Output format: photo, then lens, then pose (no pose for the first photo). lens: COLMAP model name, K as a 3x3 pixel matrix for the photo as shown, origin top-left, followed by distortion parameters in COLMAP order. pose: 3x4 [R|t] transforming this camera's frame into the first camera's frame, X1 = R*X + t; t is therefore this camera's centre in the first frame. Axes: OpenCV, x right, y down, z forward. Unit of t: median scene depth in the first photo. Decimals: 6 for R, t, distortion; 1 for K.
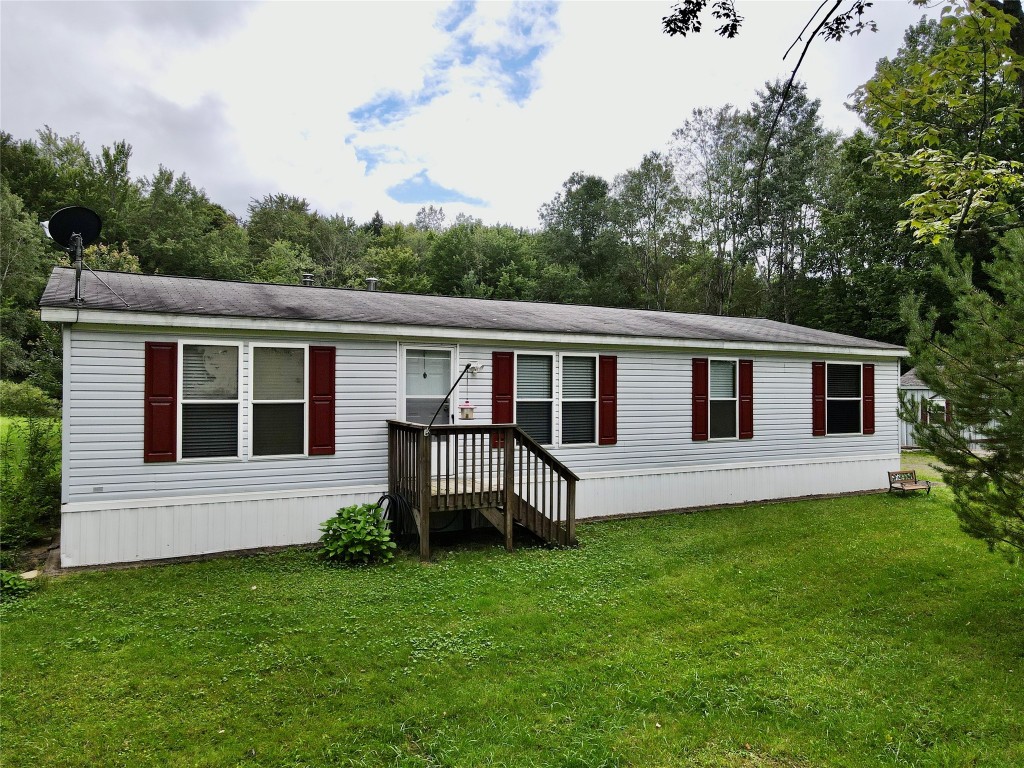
lens RADIAL K [[771.7, 0, 507.6], [0, 771.7, 390.0], [0, 0, 1]] dist [-0.006276, 0.001336]
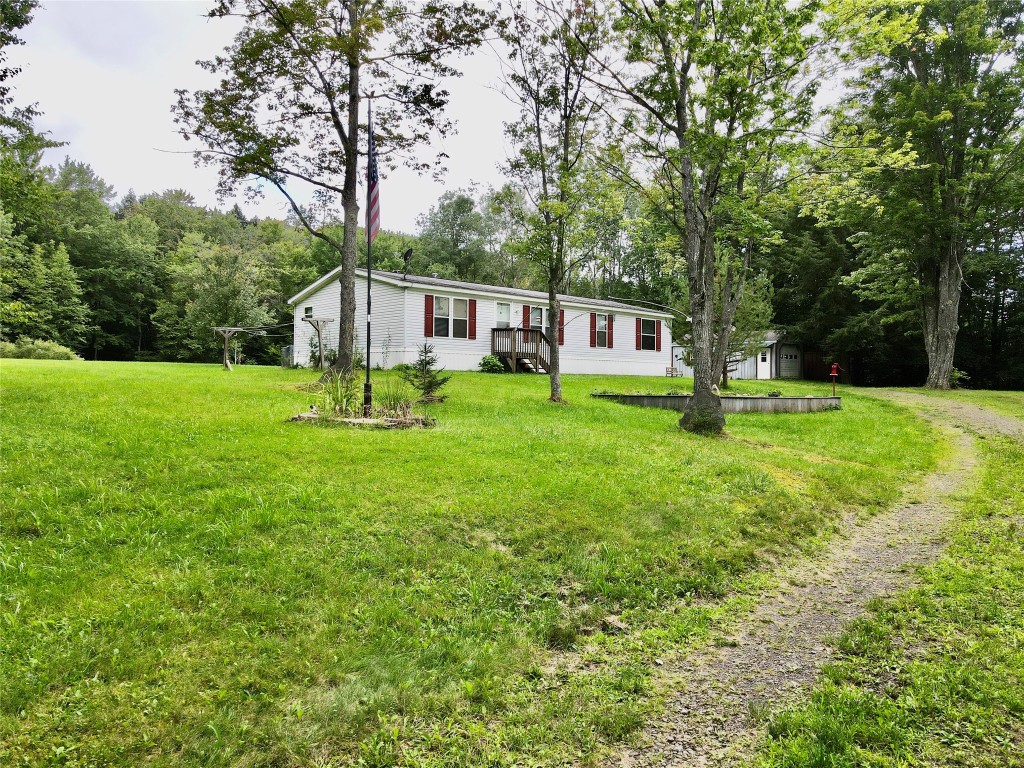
lens RADIAL K [[731.8, 0, 516.4], [0, 731.8, 389.1], [0, 0, 1]] dist [-0.014043, 0.011659]
pose [[0.971600, 0.003757, 0.236598, -0.472960], [-0.006522, 0.999919, 0.010906, 0.156294], [-0.236538, -0.012139, 0.971546, -1.052168]]
